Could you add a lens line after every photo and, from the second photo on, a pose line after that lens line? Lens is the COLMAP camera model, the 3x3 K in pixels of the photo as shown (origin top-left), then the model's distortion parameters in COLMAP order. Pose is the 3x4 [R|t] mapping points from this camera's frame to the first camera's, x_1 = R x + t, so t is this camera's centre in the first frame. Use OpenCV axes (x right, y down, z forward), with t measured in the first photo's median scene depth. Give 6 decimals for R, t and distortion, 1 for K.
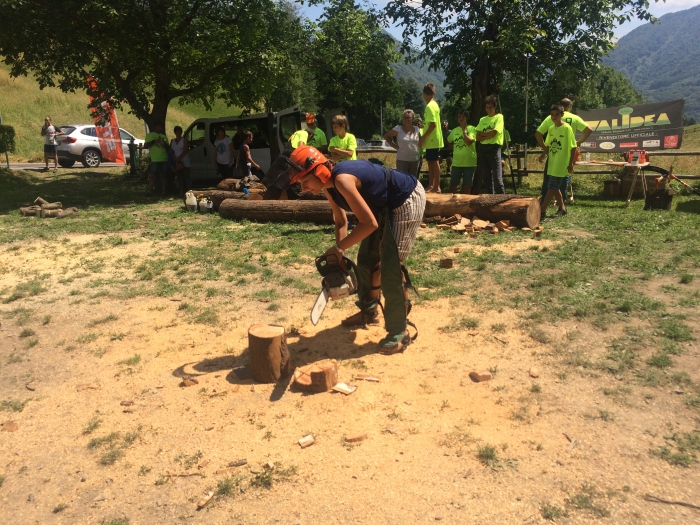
lens RADIAL K [[605.1, 0, 353.7], [0, 605.1, 262.3], [0, 0, 1]] dist [0.178402, -0.361749]
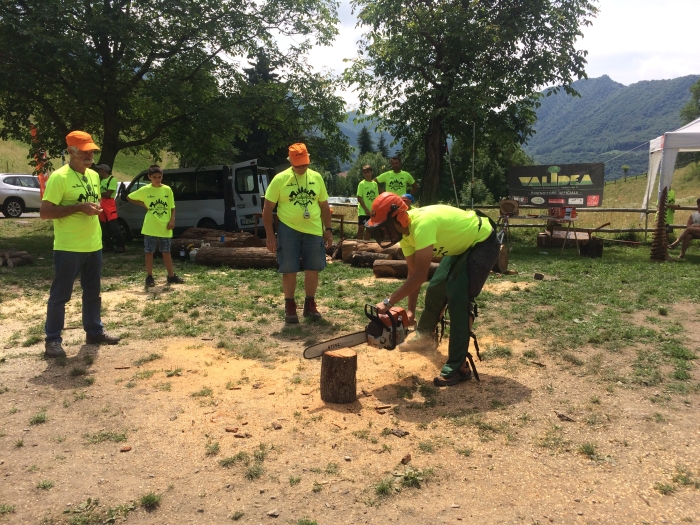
lens RADIAL K [[605.4, 0, 350.0], [0, 605.4, 262.5], [0, 0, 1]] dist [0.072468, -0.100301]
pose [[0.987526, 0.000257, 0.157454, -0.127830], [0.013758, 0.996034, -0.087908, 0.015568], [-0.156852, 0.088977, 0.983606, -0.032008]]
